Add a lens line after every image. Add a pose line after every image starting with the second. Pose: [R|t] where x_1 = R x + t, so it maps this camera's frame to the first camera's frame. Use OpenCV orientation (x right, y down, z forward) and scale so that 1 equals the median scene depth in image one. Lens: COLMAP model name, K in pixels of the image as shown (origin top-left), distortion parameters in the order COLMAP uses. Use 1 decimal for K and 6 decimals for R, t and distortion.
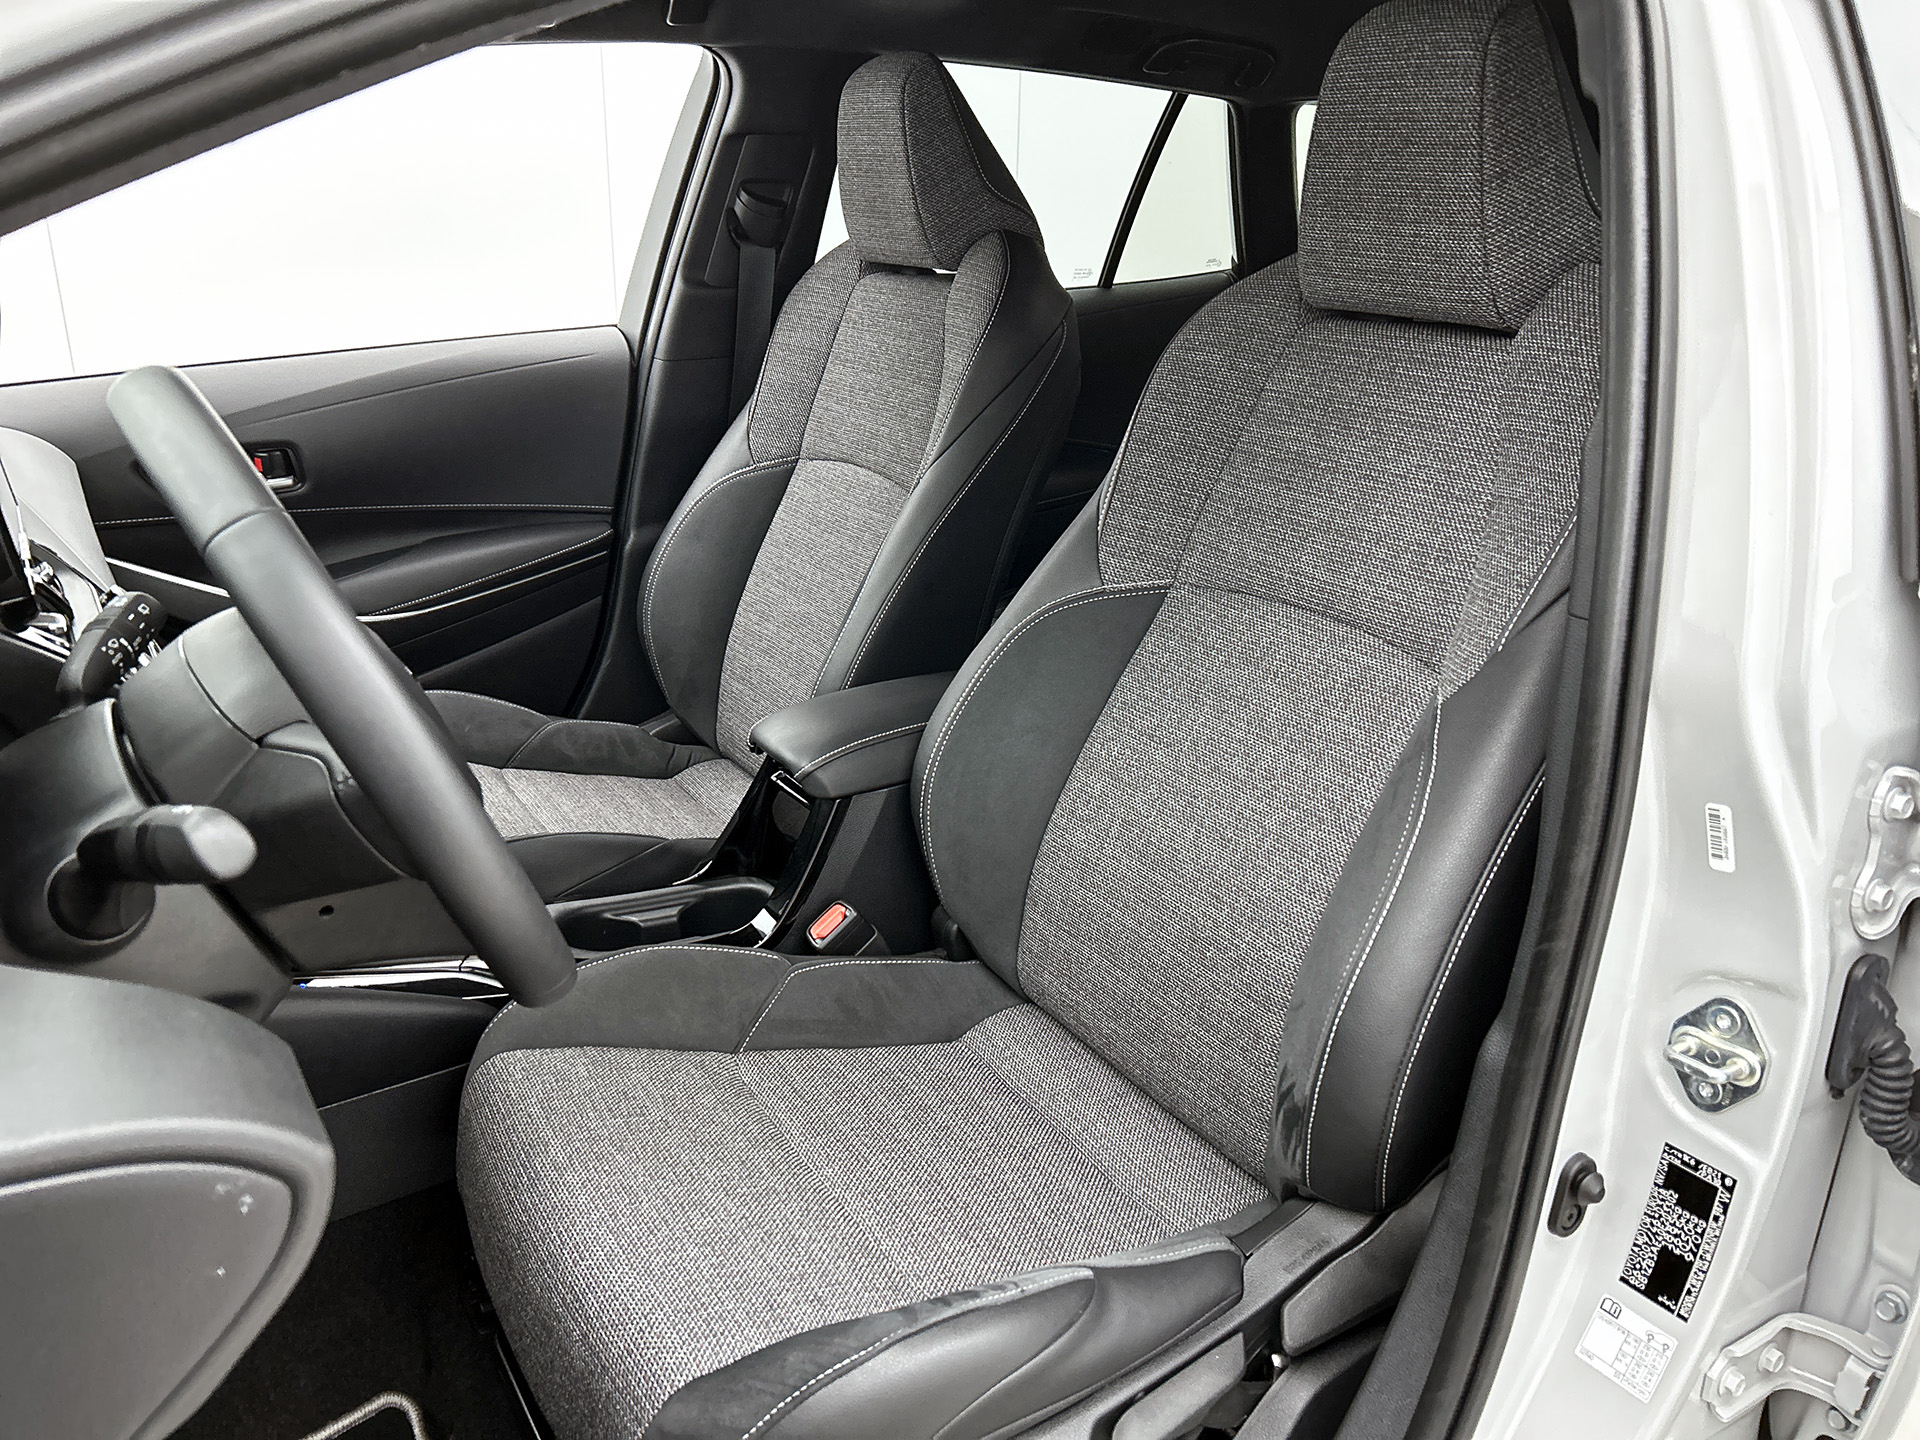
lens RADIAL K [[1437.9, 0, 960.5], [0, 1437.9, 721.8], [0, 0, 1]] dist [-0.006526, -0.008467]
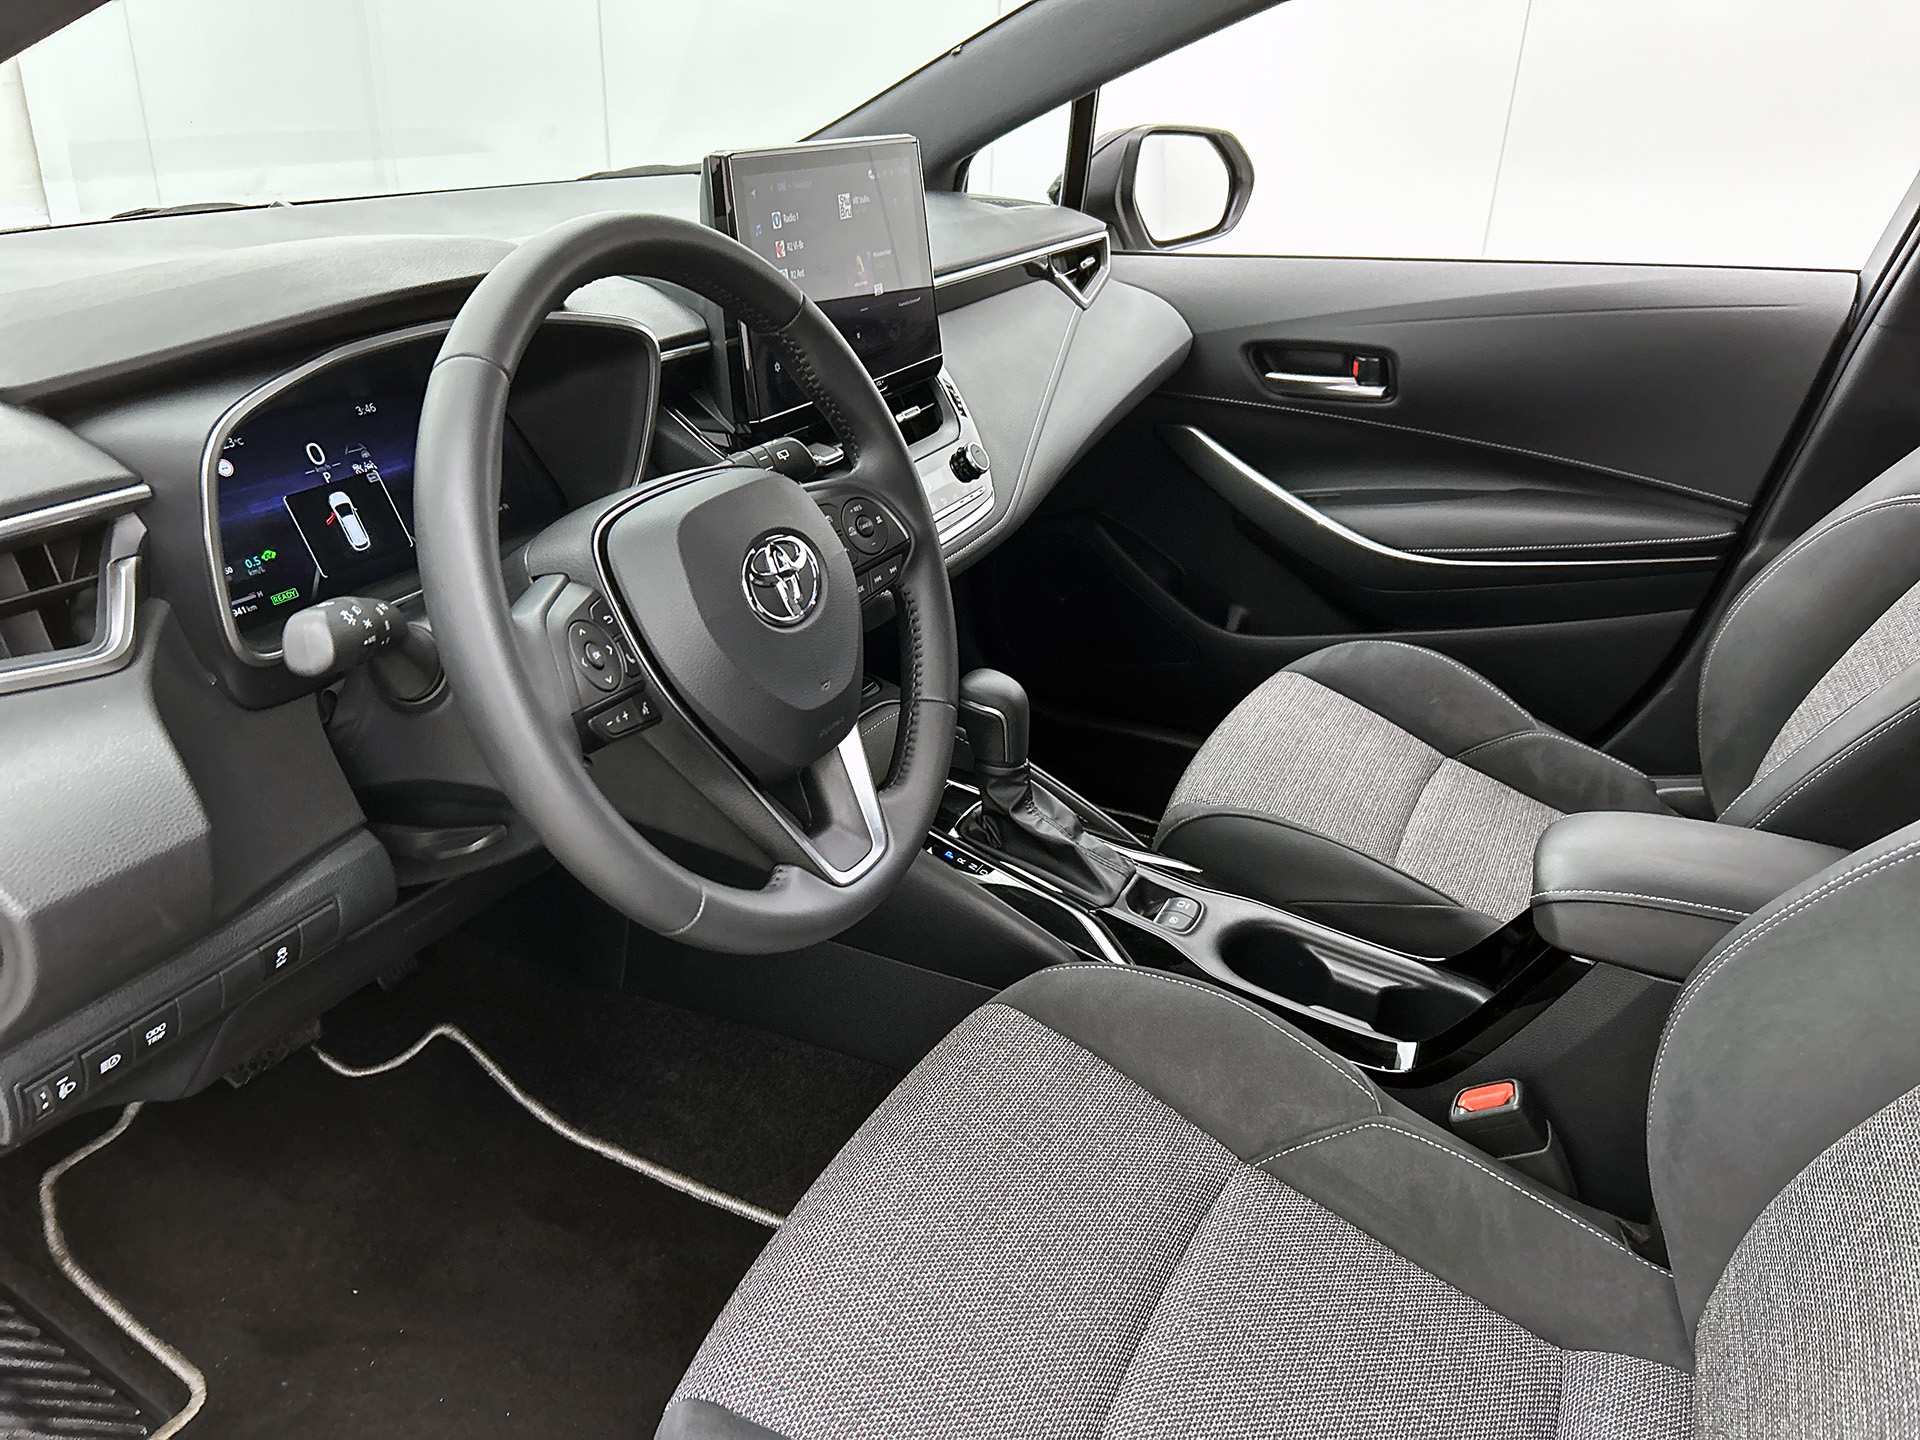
lens RADIAL K [[1437.9, 0, 946.9], [0, 1437.9, 731.8], [0, 0, 1]] dist [-0.006526, -0.008467]
pose [[0.498984, 0.363782, -0.786560, 0.217412], [-0.315467, 0.921604, 0.226111, -0.086351], [0.807152, 0.135308, 0.574627, 0.261173]]
